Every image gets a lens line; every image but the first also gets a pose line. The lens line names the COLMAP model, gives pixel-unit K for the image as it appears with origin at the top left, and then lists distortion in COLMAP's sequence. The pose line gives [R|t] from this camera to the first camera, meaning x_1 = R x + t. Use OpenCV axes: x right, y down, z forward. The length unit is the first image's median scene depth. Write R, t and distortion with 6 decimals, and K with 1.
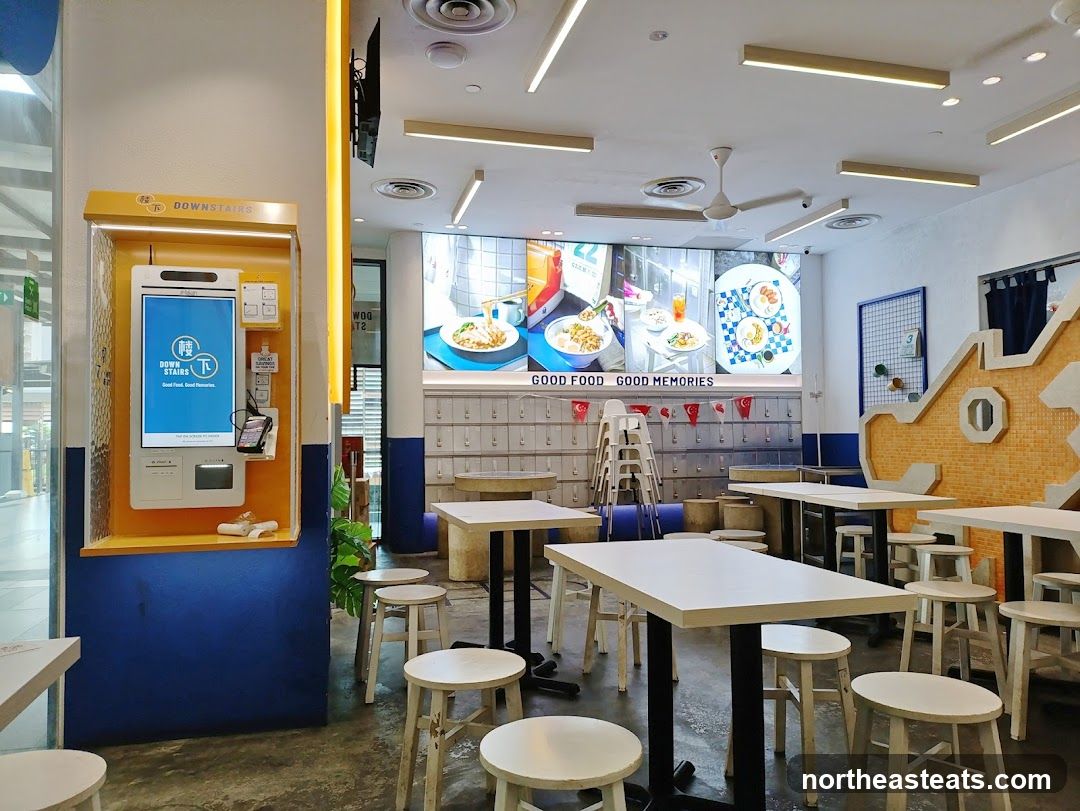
lens RADIAL K [[786.9, 0, 541.6], [0, 786.9, 408.2], [0, 0, 1]] dist [0.040116, 0.001462]
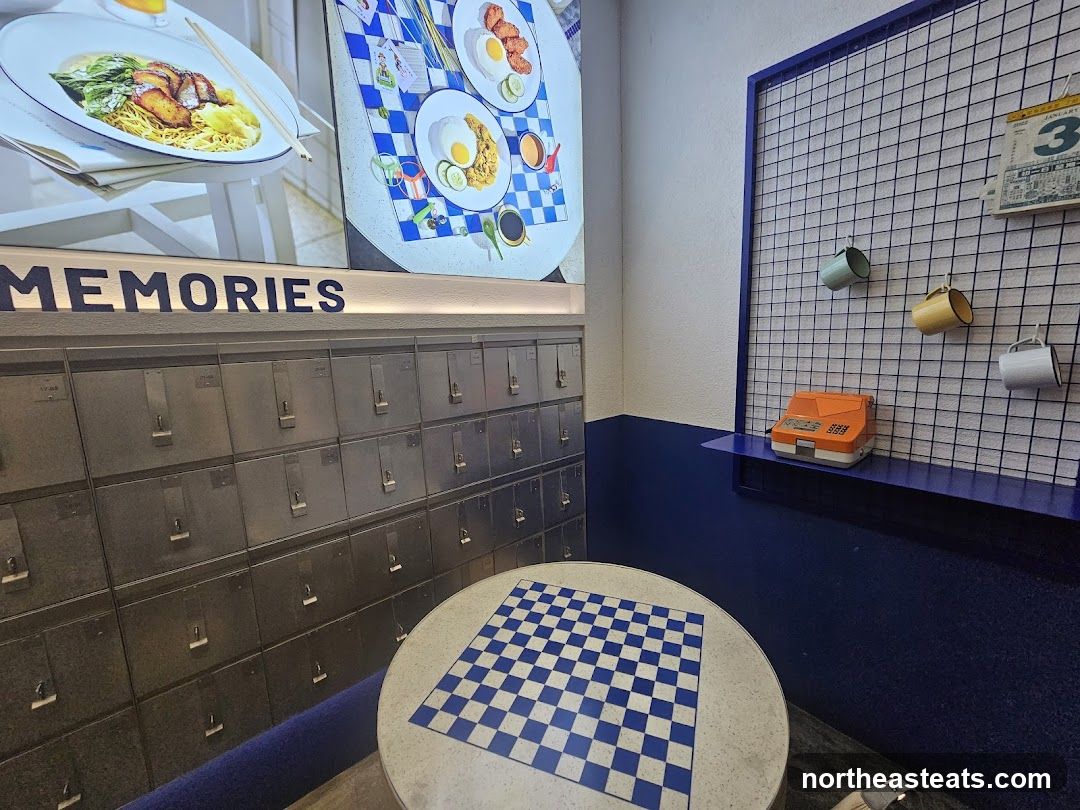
lens RADIAL K [[433.4, 0, 542.0], [0, 433.4, 402.0], [0, 0, 1]] dist [-0.011363, -0.000513]
pose [[0.902940, -0.087696, 0.420723, 0.214903], [0.010734, 0.983256, 0.181914, -0.023739], [-0.429632, -0.159742, 0.888763, 0.827509]]
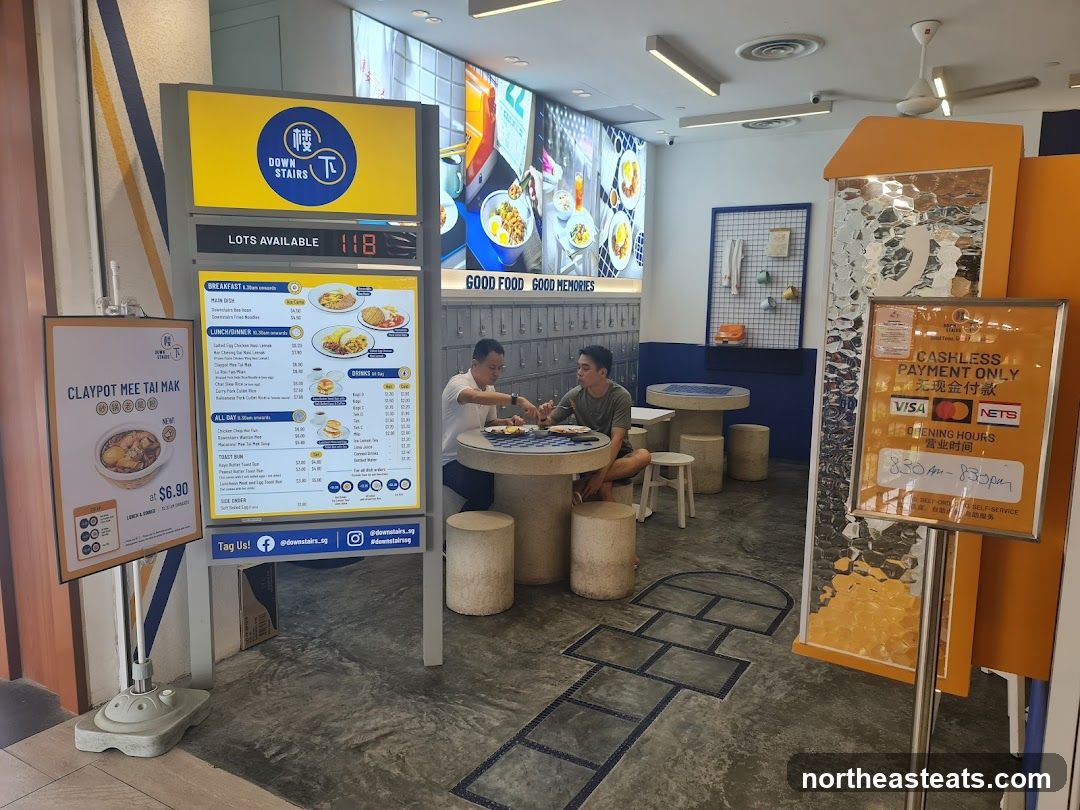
lens RADIAL K [[786.9, 0, 535.8], [0, 786.9, 407.2], [0, 0, 1]] dist [0.040116, 0.001462]
pose [[0.721223, -0.081729, 0.687865, -0.419615], [-0.039444, 0.986559, 0.158576, -0.037220], [-0.691579, -0.141501, 0.708305, 0.431417]]
